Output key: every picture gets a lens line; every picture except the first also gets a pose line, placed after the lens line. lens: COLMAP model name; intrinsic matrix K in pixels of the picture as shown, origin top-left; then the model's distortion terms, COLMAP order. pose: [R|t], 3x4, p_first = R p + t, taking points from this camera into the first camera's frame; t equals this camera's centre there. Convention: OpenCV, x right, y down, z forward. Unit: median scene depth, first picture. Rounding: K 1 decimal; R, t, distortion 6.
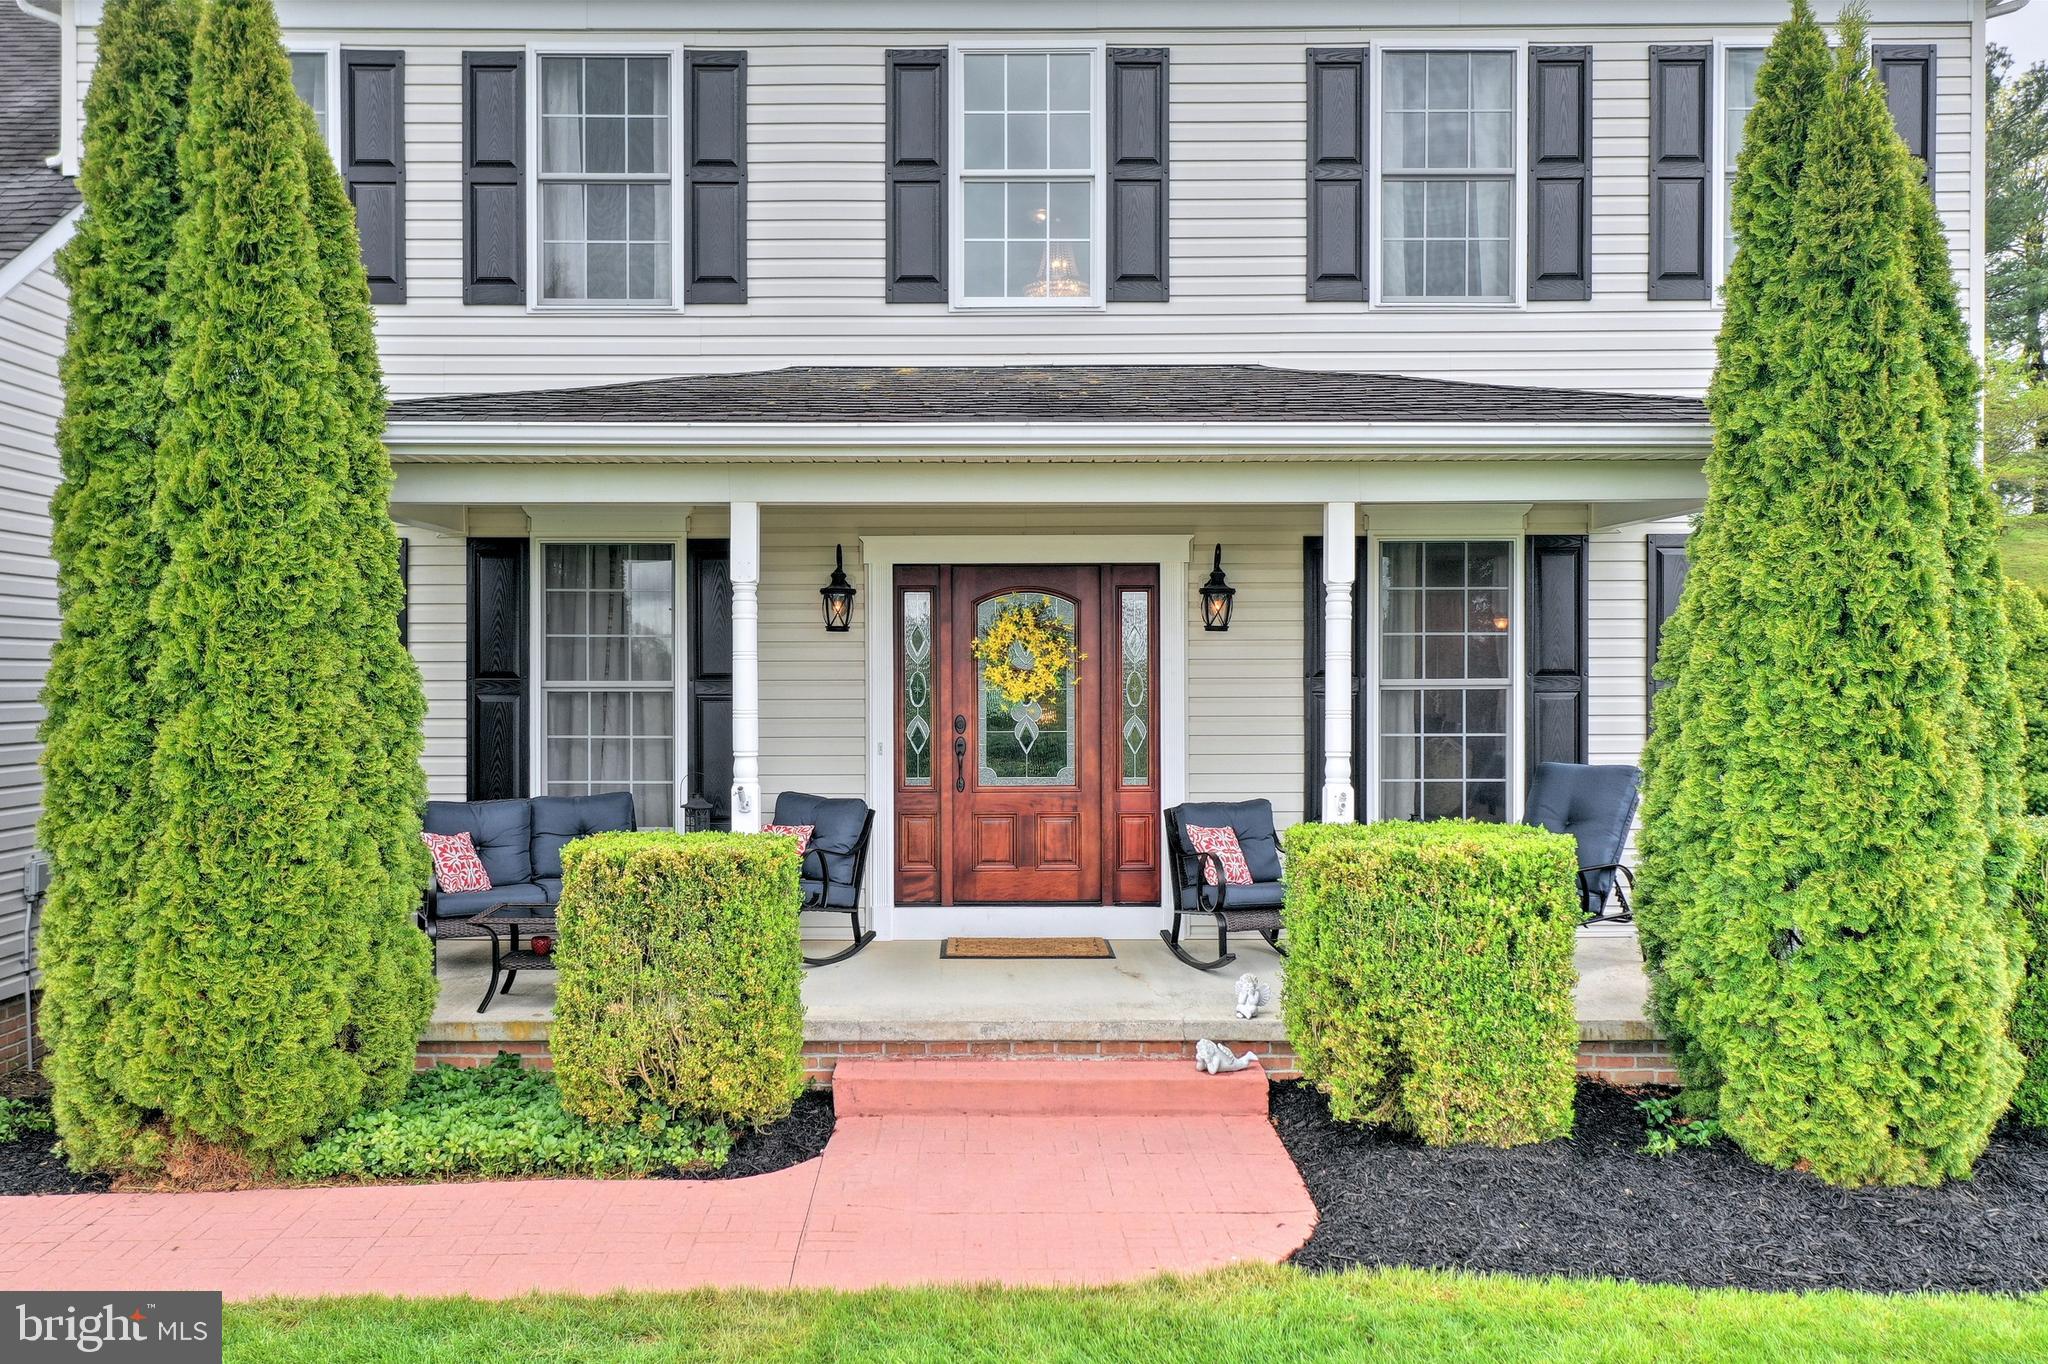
lens RADIAL K [[1771.3, 0, 1014.0], [0, 1771.3, 691.6], [0, 0, 1]] dist [-0.005006, -0.000928]
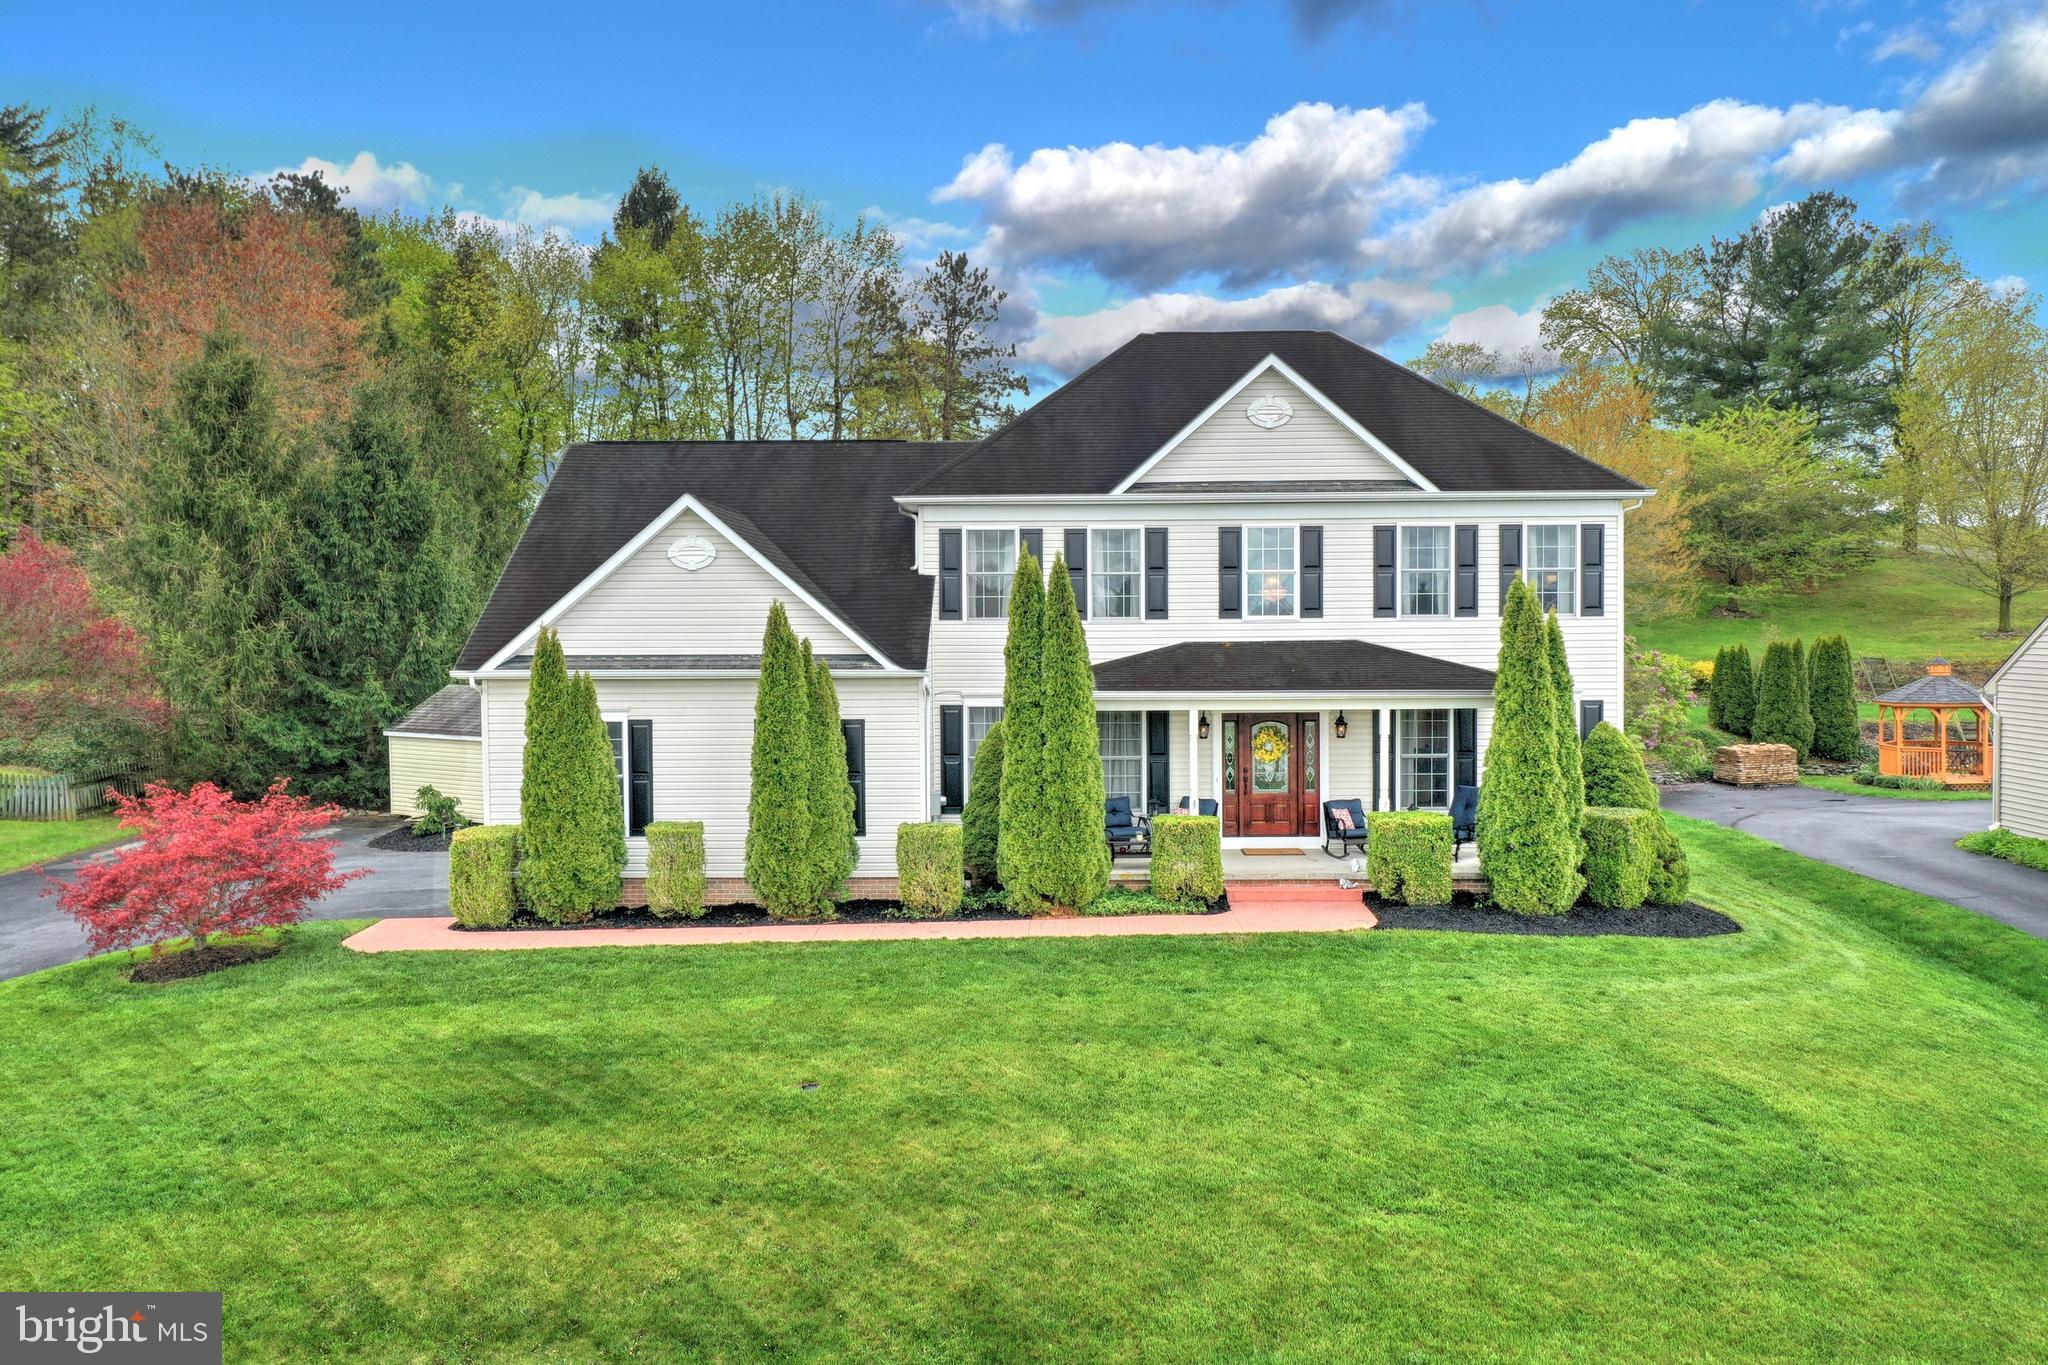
lens RADIAL K [[1620.0, 0, 1037.9], [0, 1620.0, 690.4], [0, 0, 1]] dist [-0.000429, 0.001282]
pose [[0.999316, -0.006334, -0.036432, -0.278225], [0.007537, 0.999428, 0.032981, -0.204224], [0.036202, -0.033233, 0.998792, -1.614525]]
